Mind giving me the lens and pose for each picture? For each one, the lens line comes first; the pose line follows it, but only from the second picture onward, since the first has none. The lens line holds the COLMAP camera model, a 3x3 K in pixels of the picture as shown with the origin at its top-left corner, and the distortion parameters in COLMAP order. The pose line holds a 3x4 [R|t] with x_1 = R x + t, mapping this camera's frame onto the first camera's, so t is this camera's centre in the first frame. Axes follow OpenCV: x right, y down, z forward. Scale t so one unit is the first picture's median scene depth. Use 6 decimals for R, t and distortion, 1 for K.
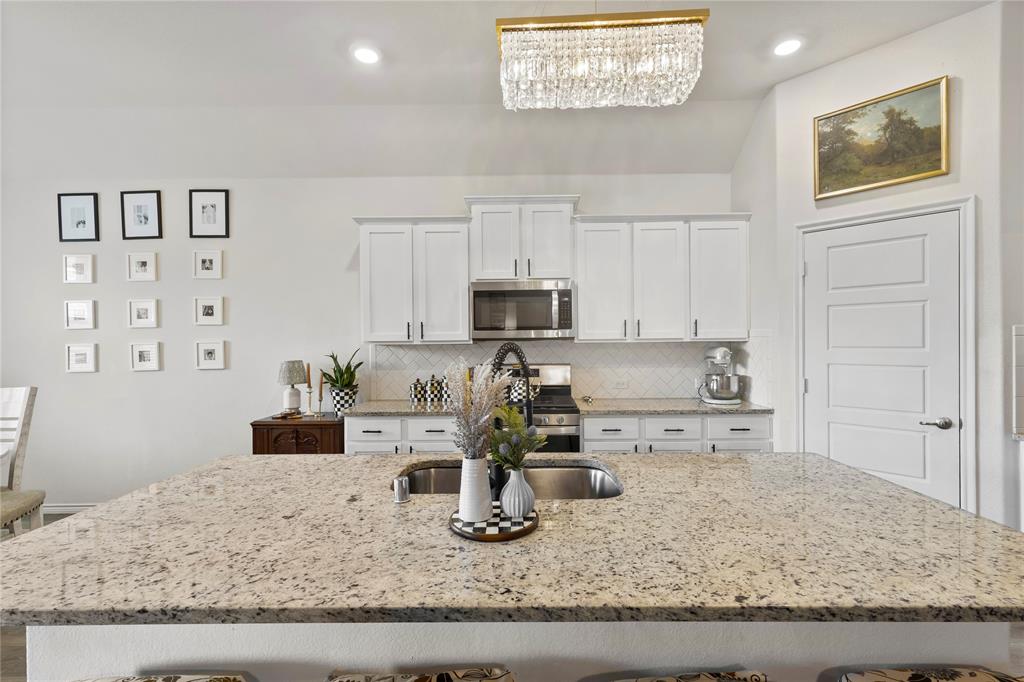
lens RADIAL K [[466.6, 0, 509.5], [0, 466.6, 340.9], [0, 0, 1]] dist [0.009974, -0.000278]
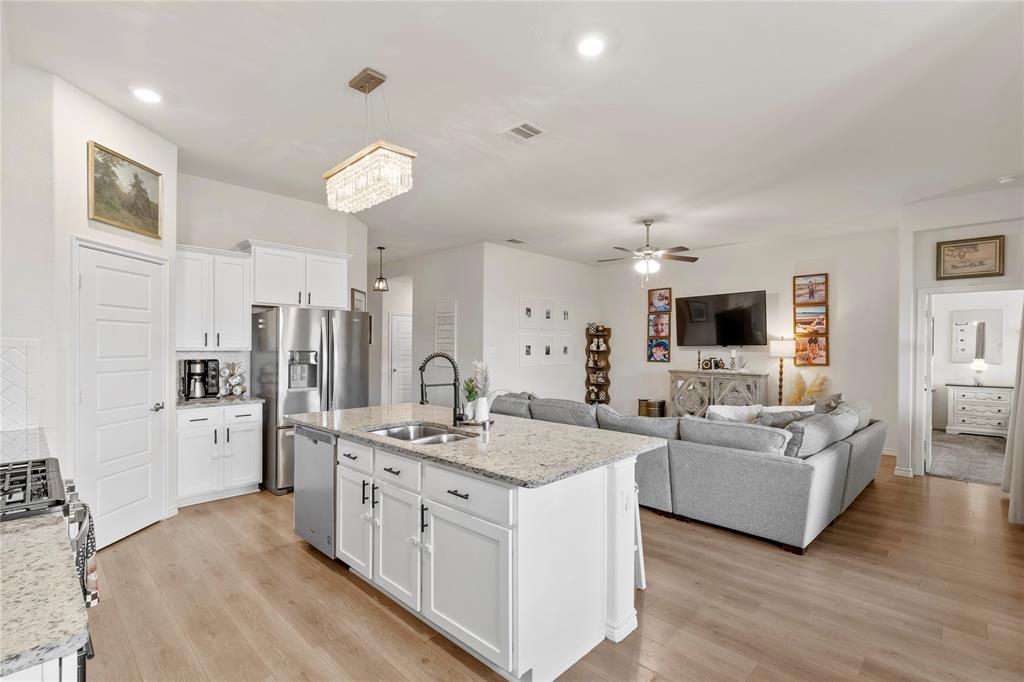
lens RADIAL K [[466.6, 0, 511.6], [0, 466.6, 350.5], [0, 0, 1]] dist [0.009974, -0.000278]
pose [[-0.705086, 0.003059, 0.709115, -0.661518], [0.006581, 0.999976, 0.002230, 0.001055], [-0.709091, 0.006239, -0.705089, 0.925833]]
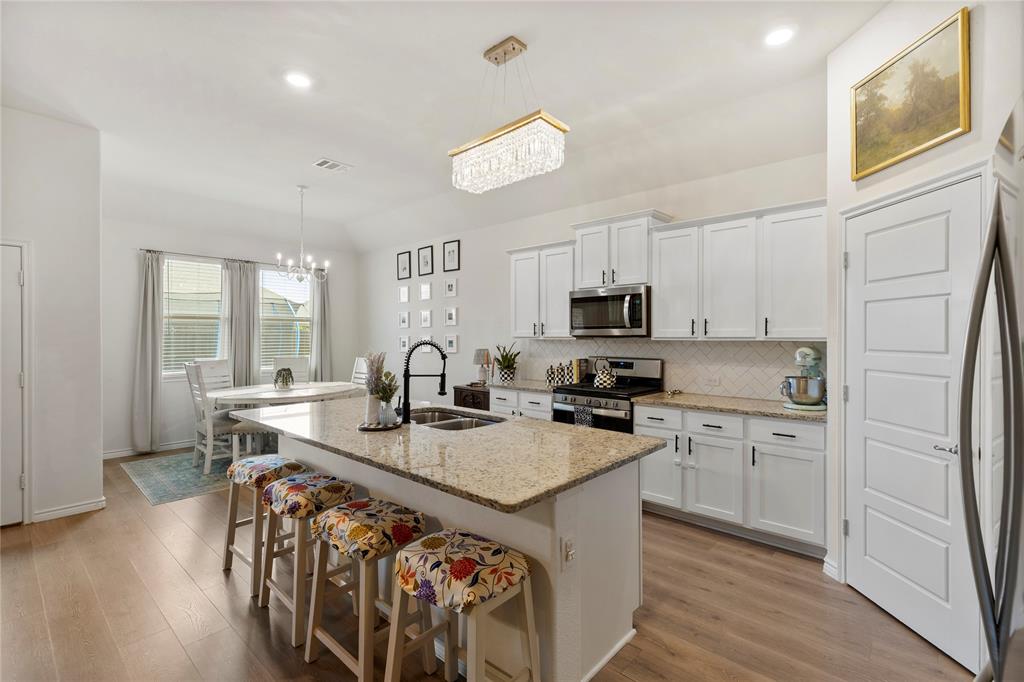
lens RADIAL K [[466.6, 0, 510.5], [0, 466.6, 335.0], [0, 0, 1]] dist [0.009974, -0.000278]
pose [[0.746050, 0.009659, -0.665820, 0.652996], [-0.010297, 0.999943, 0.002968, -0.008345], [0.665810, 0.004642, 0.746106, -0.064968]]
